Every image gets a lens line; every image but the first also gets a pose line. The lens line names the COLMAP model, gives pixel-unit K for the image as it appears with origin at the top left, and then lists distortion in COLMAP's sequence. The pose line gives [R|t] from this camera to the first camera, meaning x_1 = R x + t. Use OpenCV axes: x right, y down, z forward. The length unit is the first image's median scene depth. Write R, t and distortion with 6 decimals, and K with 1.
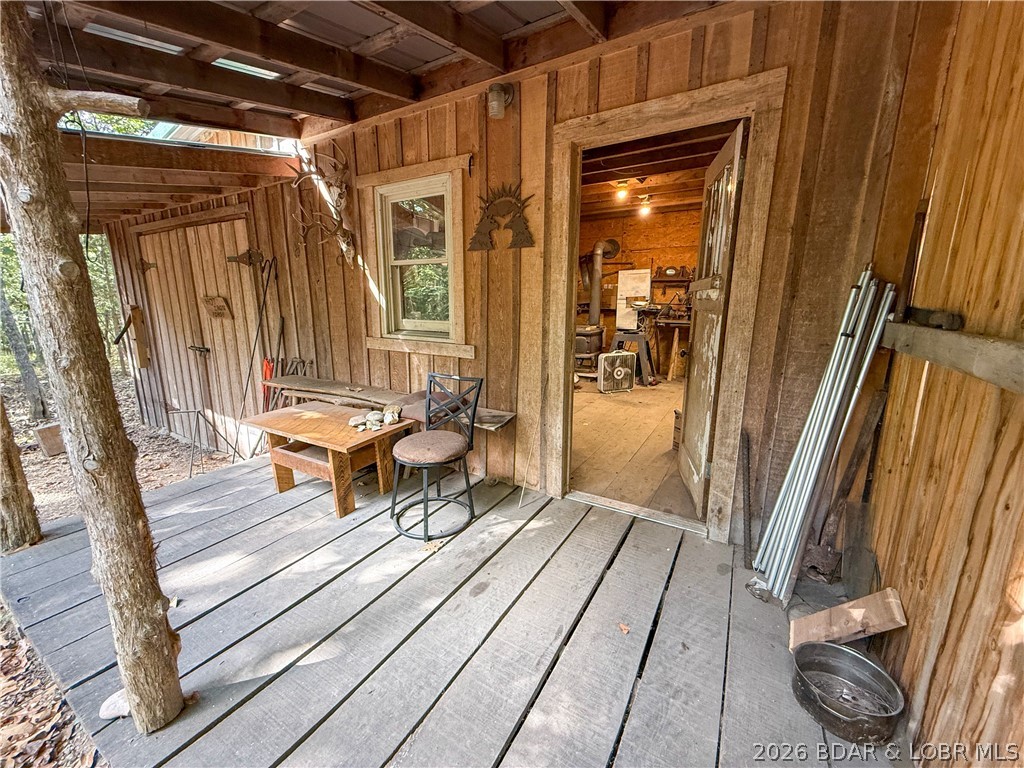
lens RADIAL K [[407.4, 0, 510.8], [0, 407.4, 383.7], [0, 0, 1]] dist [-0.000940, 0.000167]
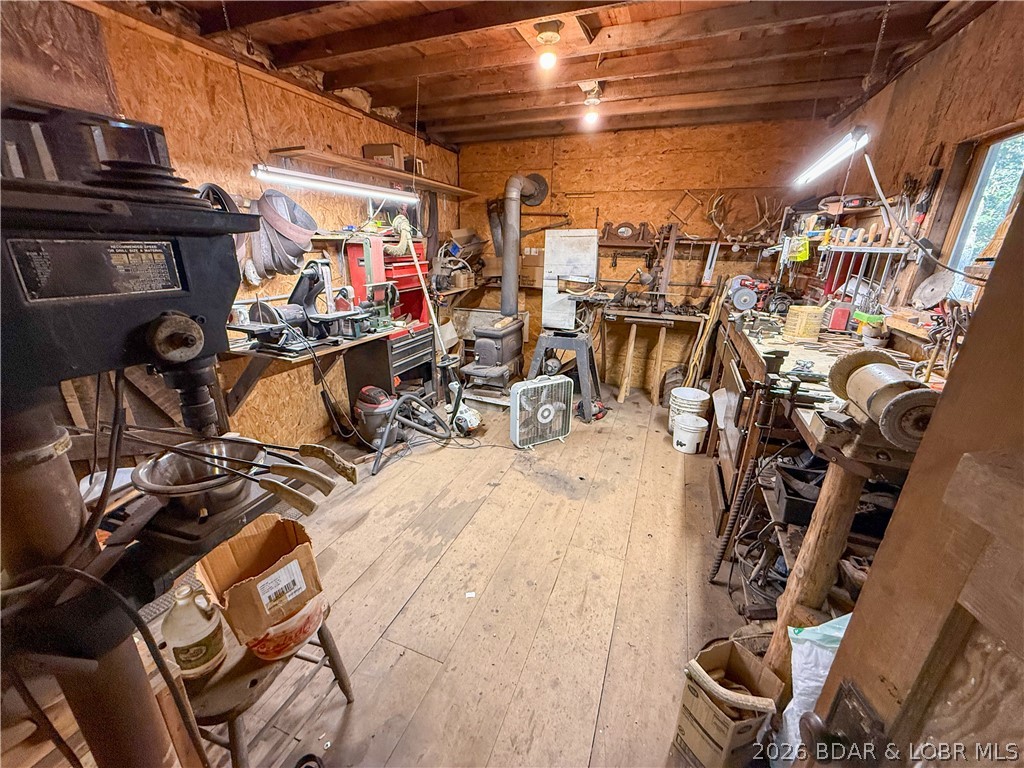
lens RADIAL K [[407.4, 0, 514.0], [0, 407.4, 381.0], [0, 0, 1]] dist [-0.000940, 0.000167]
pose [[0.985987, -0.036871, 0.162696, 0.110992], [0.016094, 0.991744, 0.127216, -0.129288], [-0.166043, -0.122815, 0.978441, 0.384391]]
